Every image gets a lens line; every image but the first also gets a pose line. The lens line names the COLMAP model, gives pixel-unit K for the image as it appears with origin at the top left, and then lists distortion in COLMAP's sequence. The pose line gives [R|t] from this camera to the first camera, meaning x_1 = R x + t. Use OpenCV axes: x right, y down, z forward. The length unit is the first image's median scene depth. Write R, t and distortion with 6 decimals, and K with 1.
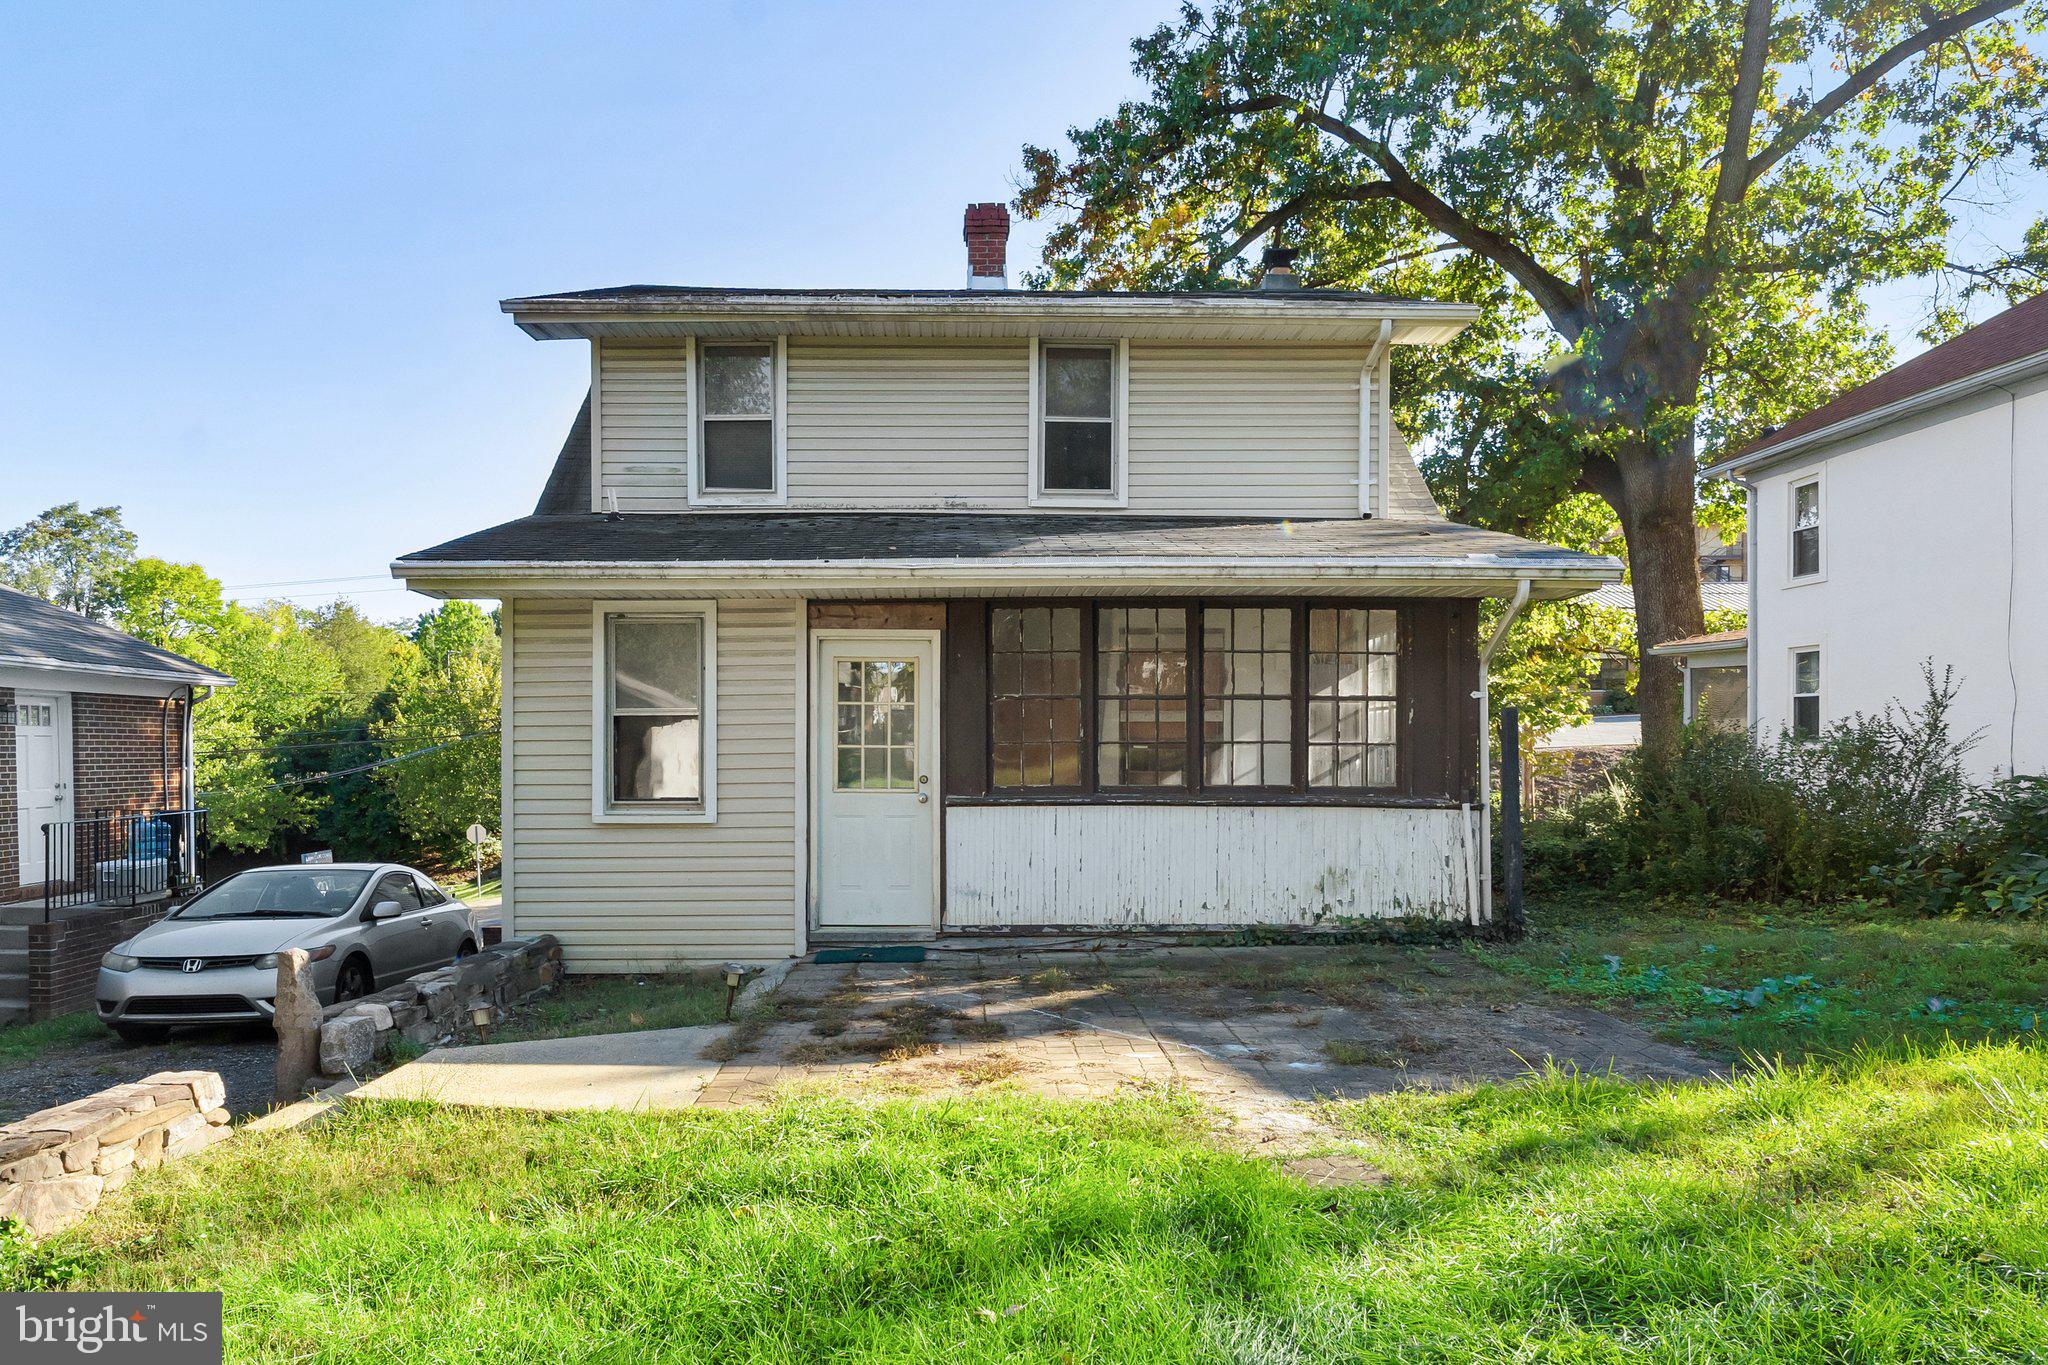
lens RADIAL K [[1370.8, 0, 1016.3], [0, 1370.8, 692.7], [0, 0, 1]] dist [0.001366, -0.008714]
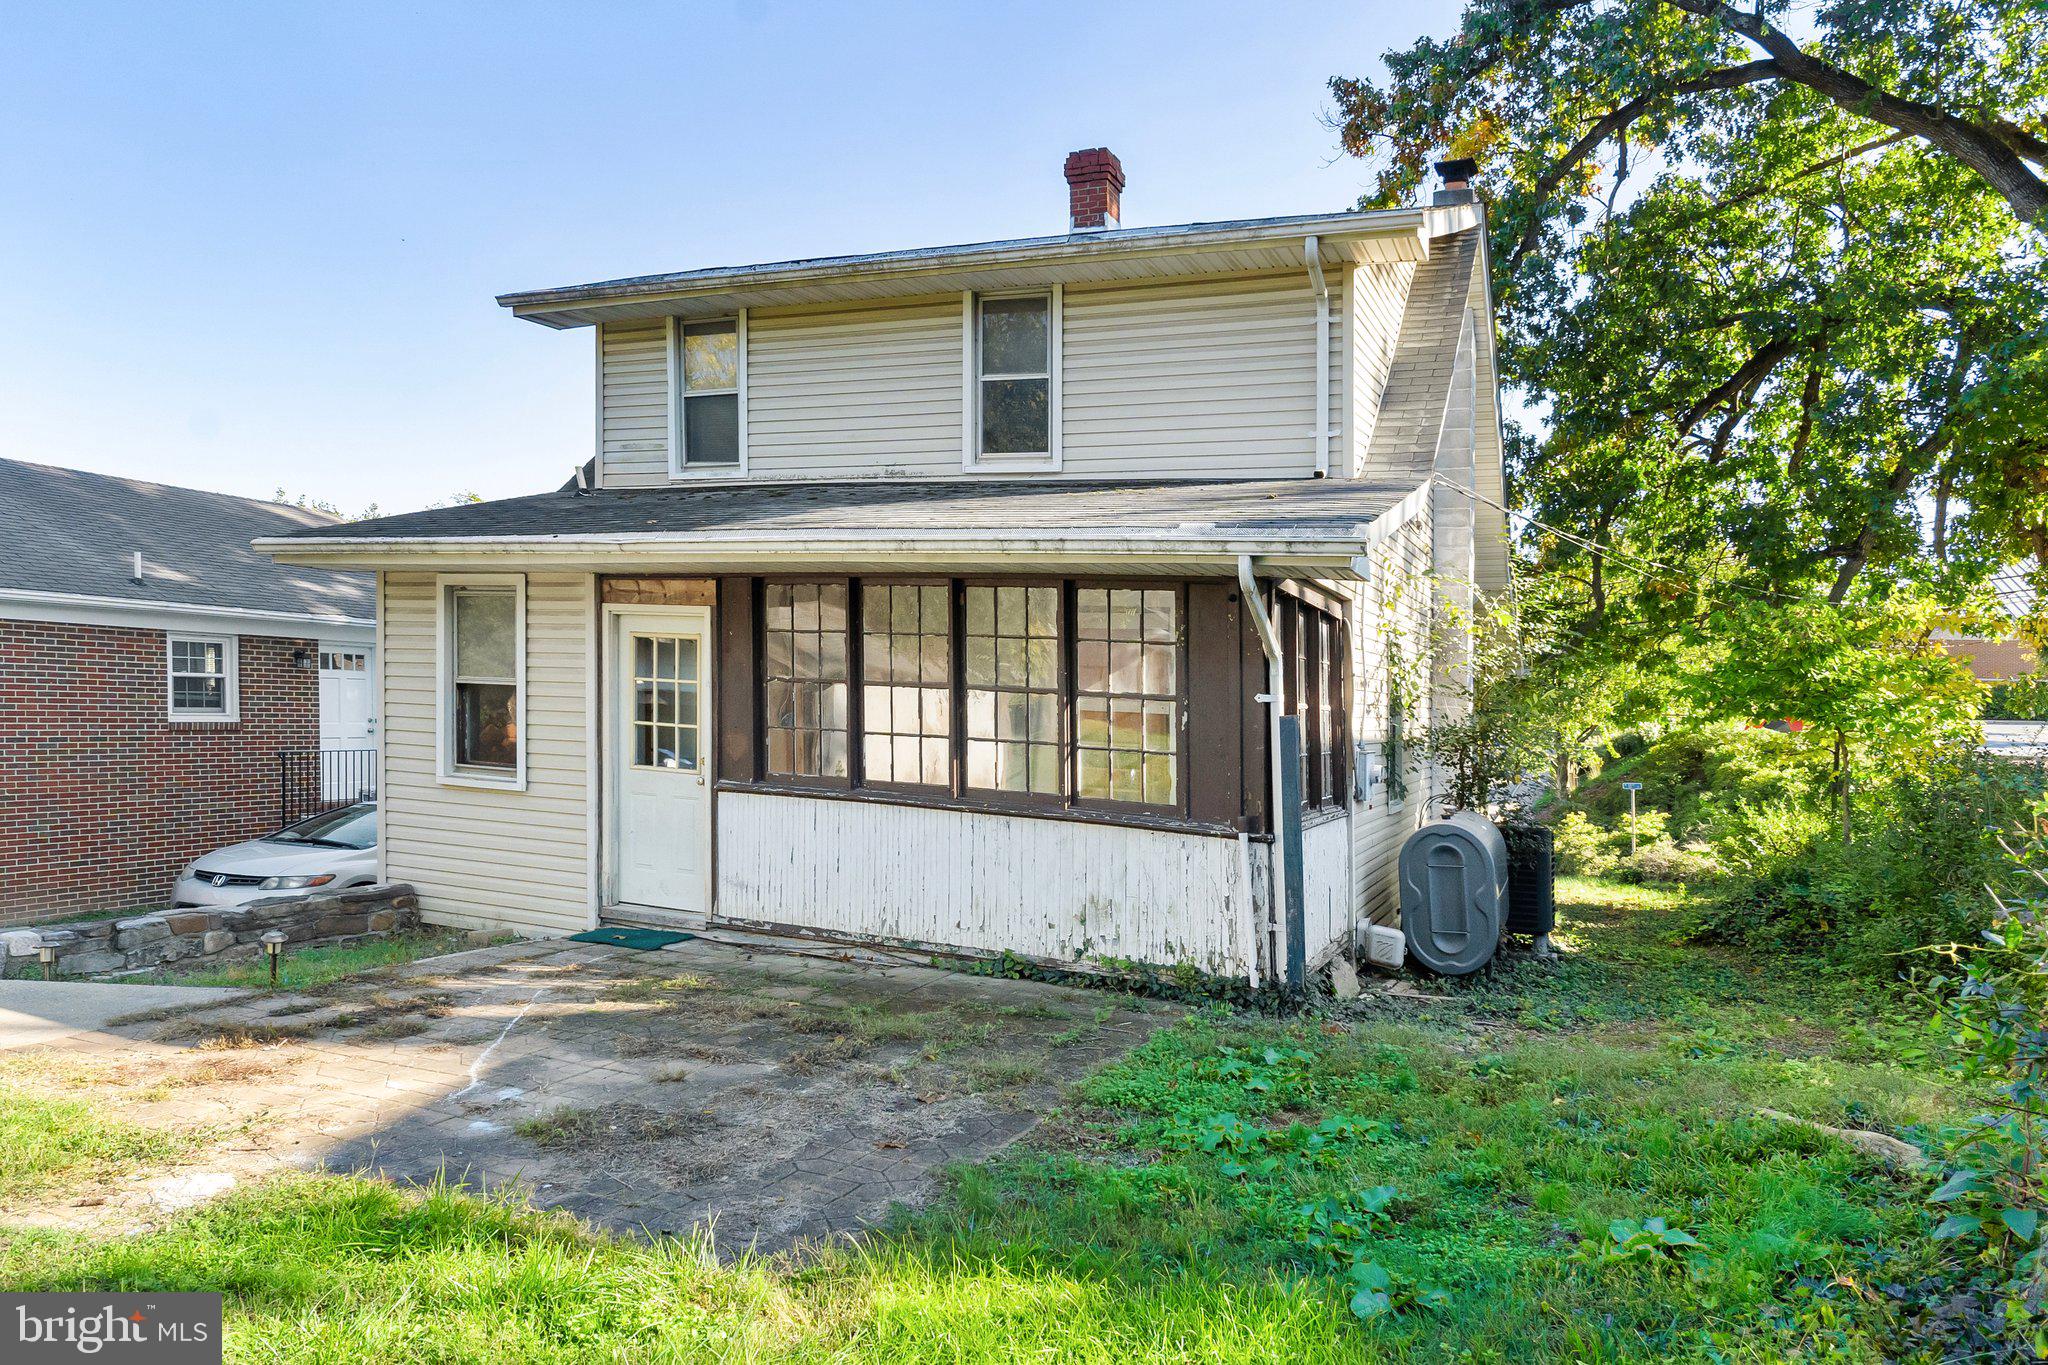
lens RADIAL K [[1370.8, 0, 1103.7], [0, 1370.8, 635.1], [0, 0, 1]] dist [0.001366, -0.008714]
pose [[0.913348, 0.024654, -0.406434, 0.575664], [-0.030442, 0.999506, -0.007783, -0.026107], [0.406041, 0.019481, 0.913647, 0.231855]]
